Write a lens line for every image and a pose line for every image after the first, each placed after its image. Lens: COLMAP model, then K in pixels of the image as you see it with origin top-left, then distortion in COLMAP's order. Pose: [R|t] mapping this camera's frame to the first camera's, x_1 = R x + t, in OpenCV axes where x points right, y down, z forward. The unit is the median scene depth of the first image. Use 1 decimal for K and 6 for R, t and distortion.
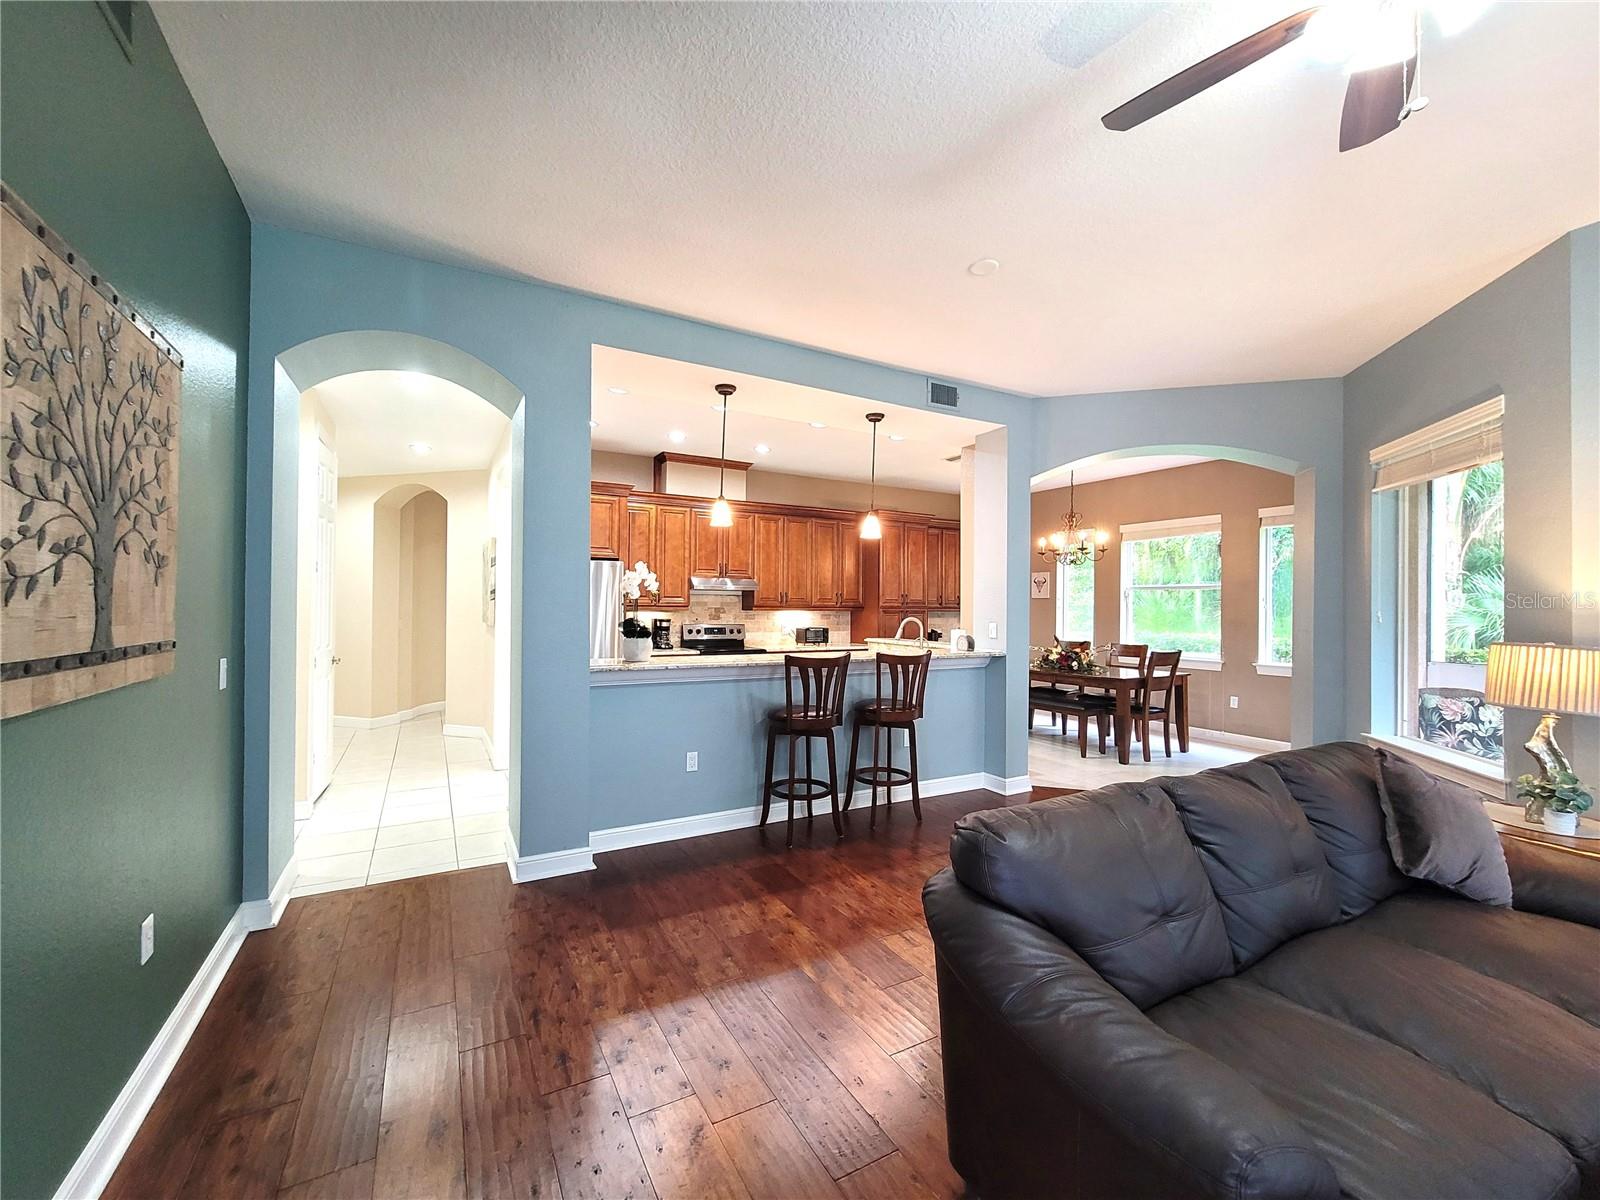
lens RADIAL K [[657.0, 0, 796.6], [0, 657.0, 601.4], [0, 0, 1]] dist [-0.007282, 0.001852]
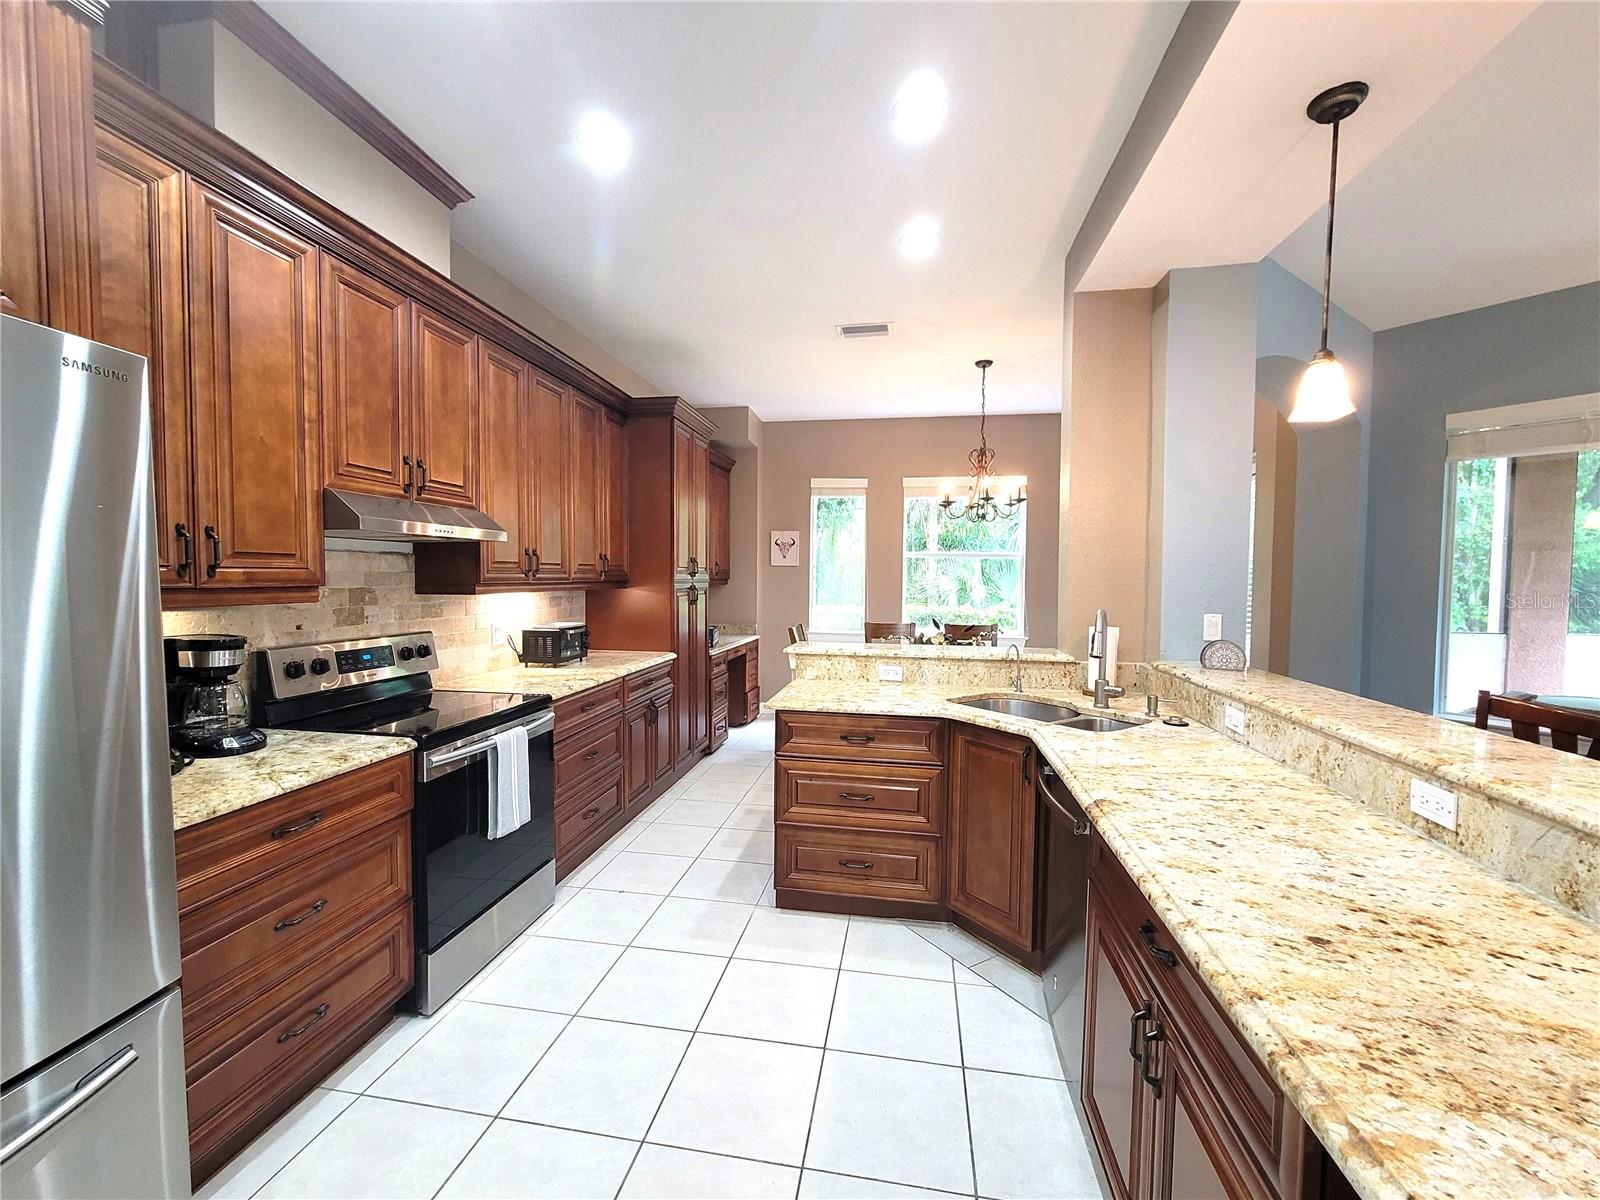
lens RADIAL K [[657.0, 0, 795.5], [0, 657.0, 601.7], [0, 0, 1]] dist [-0.007282, 0.001852]
pose [[0.632978, -0.034558, 0.773398, -0.318588], [-0.008067, 0.998655, 0.051226, -0.003980], [-0.774127, -0.038664, 0.631848, 0.811259]]
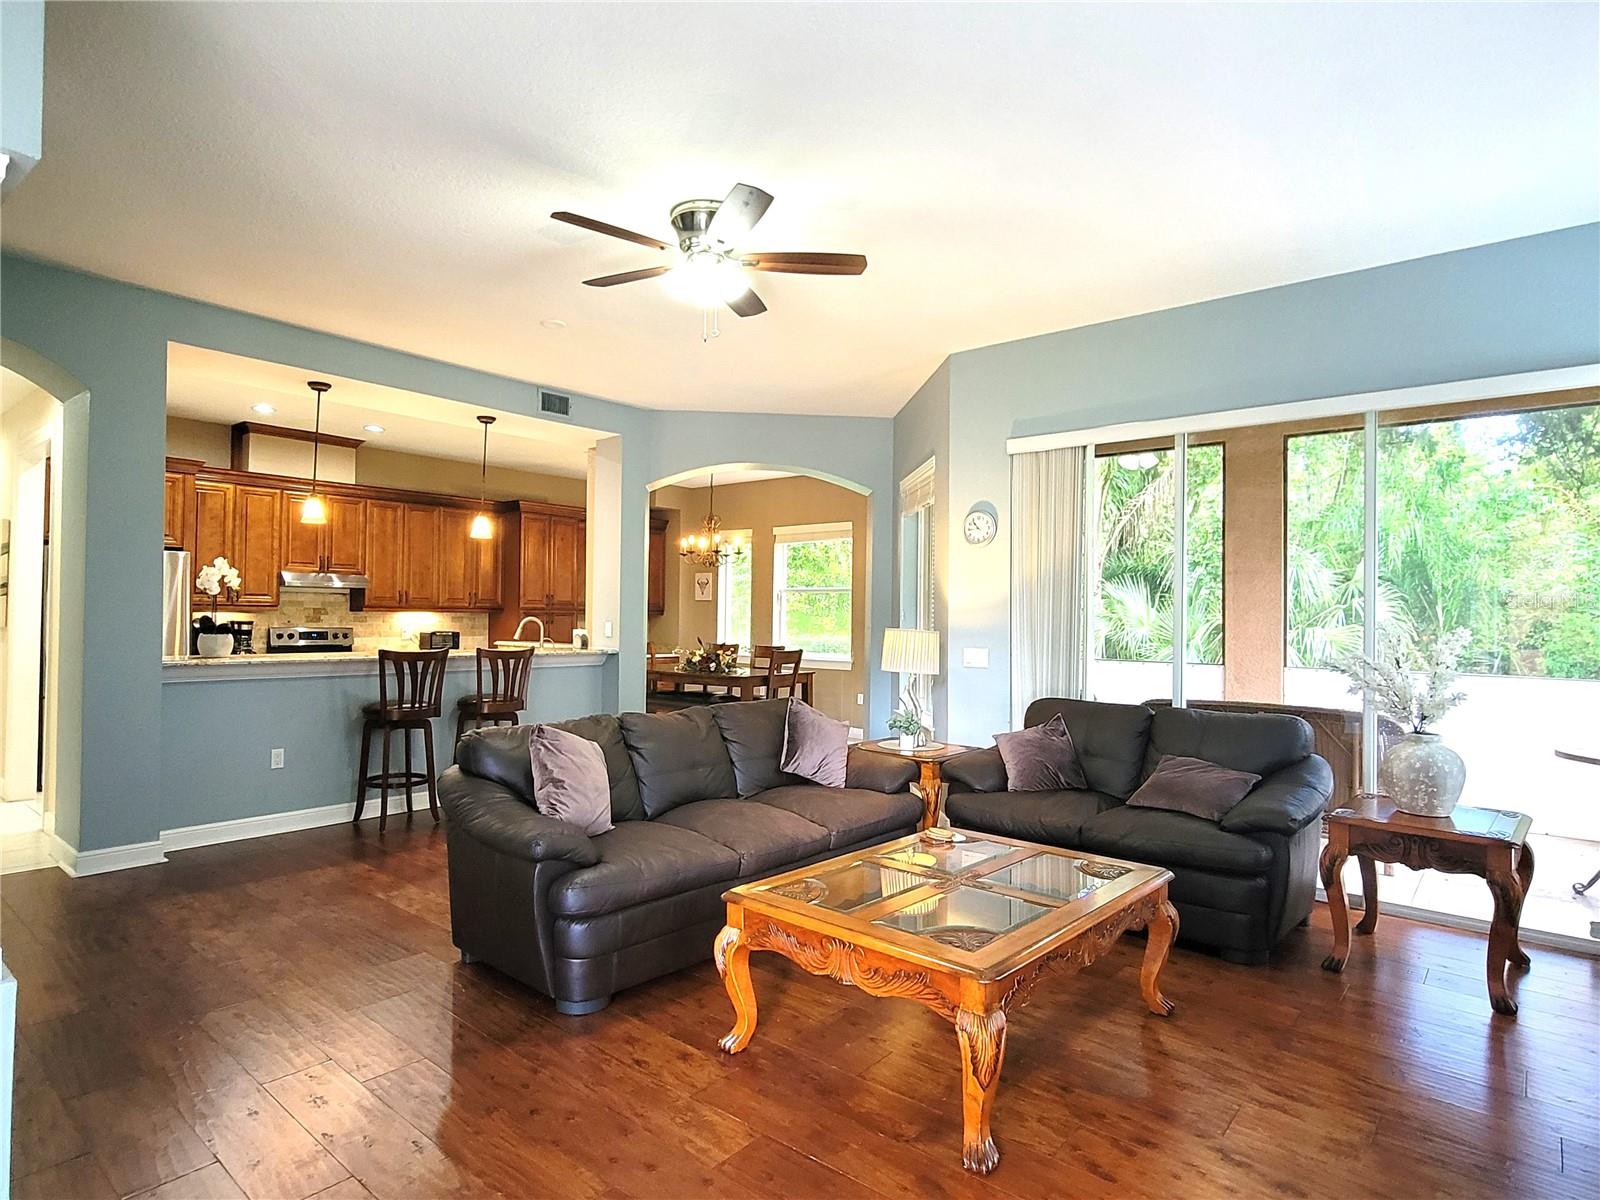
lens RADIAL K [[883.2, 0, 791.2], [0, 883.2, 601.8], [0, 0, 1]] dist [-0.002563, -0.000702]
pose [[0.936058, 0.007107, 0.351774, 0.067305], [-0.005616, 0.999970, -0.005258, 0.005417], [-0.351801, 0.002946, 0.936070, -0.365054]]
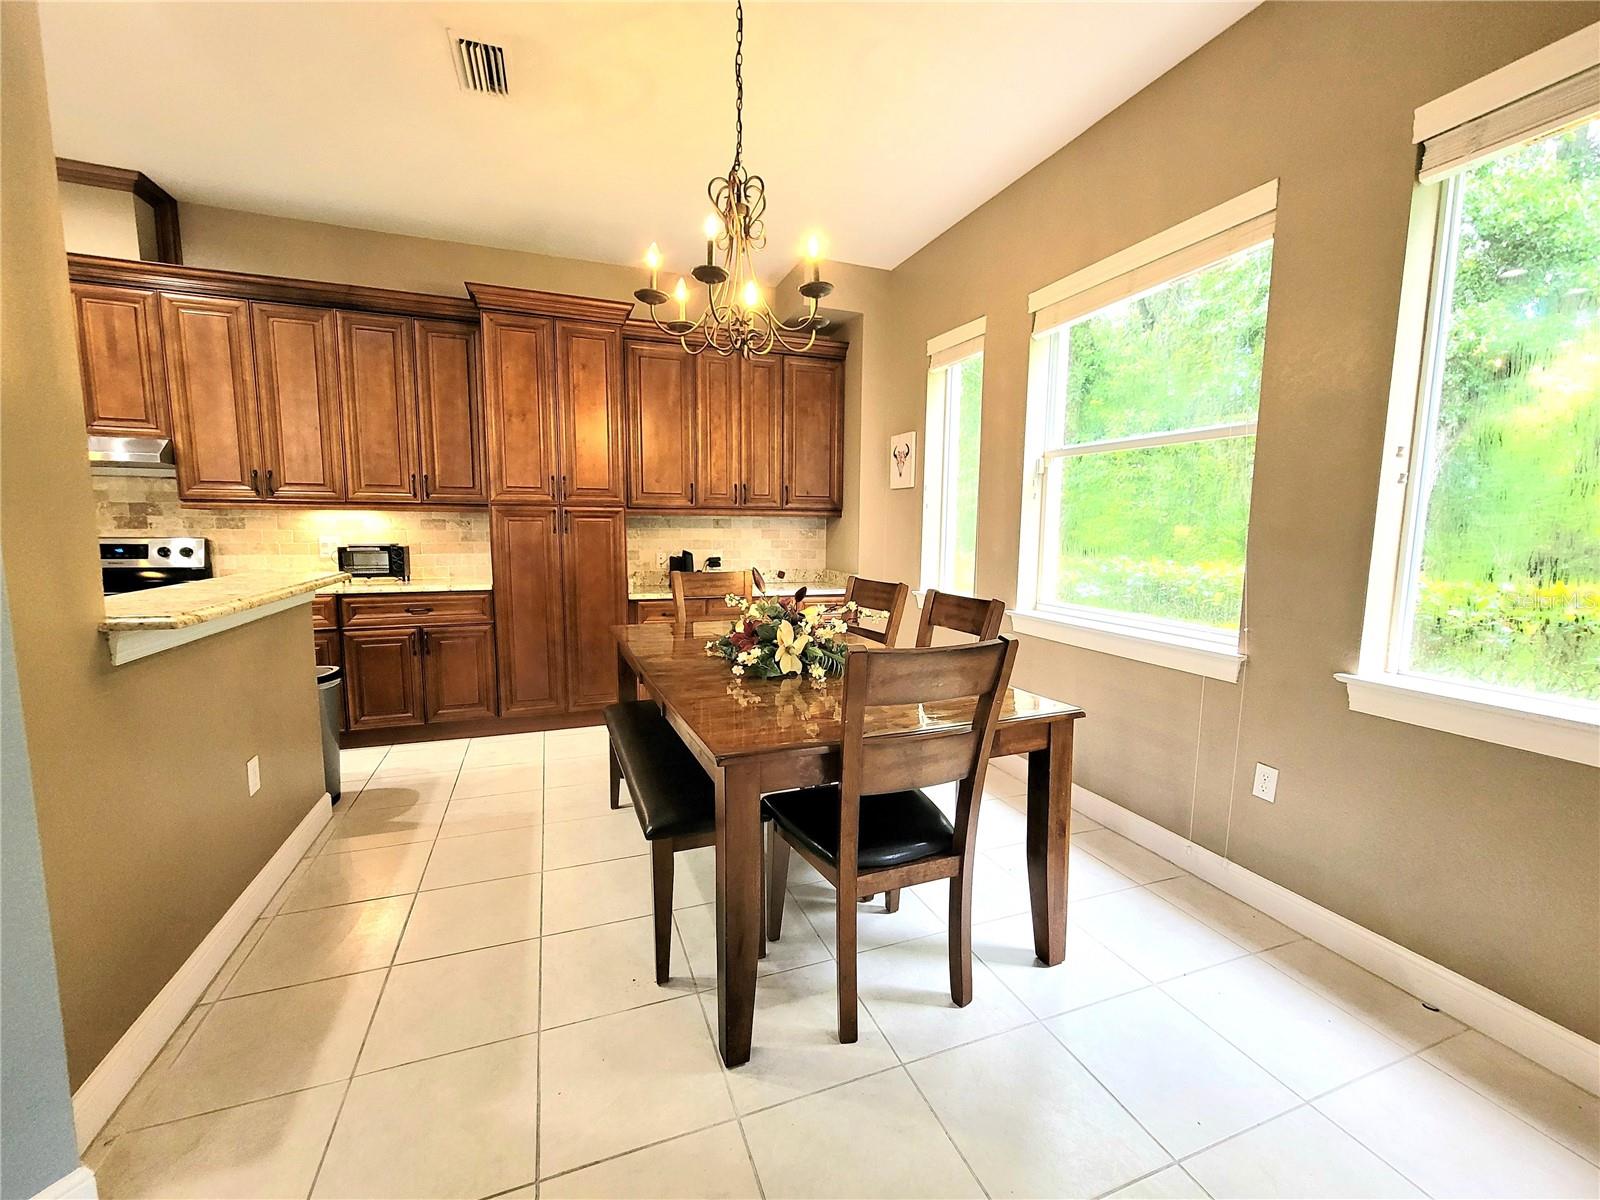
lens RADIAL K [[657.0, 0, 795.3], [0, 657.0, 600.3], [0, 0, 1]] dist [-0.007282, 0.001852]
pose [[0.989008, 0.017250, -0.146855, 0.576009], [0.000434, 0.992829, 0.119544, 0.030979], [0.147864, -0.118294, 0.981908, 0.784781]]
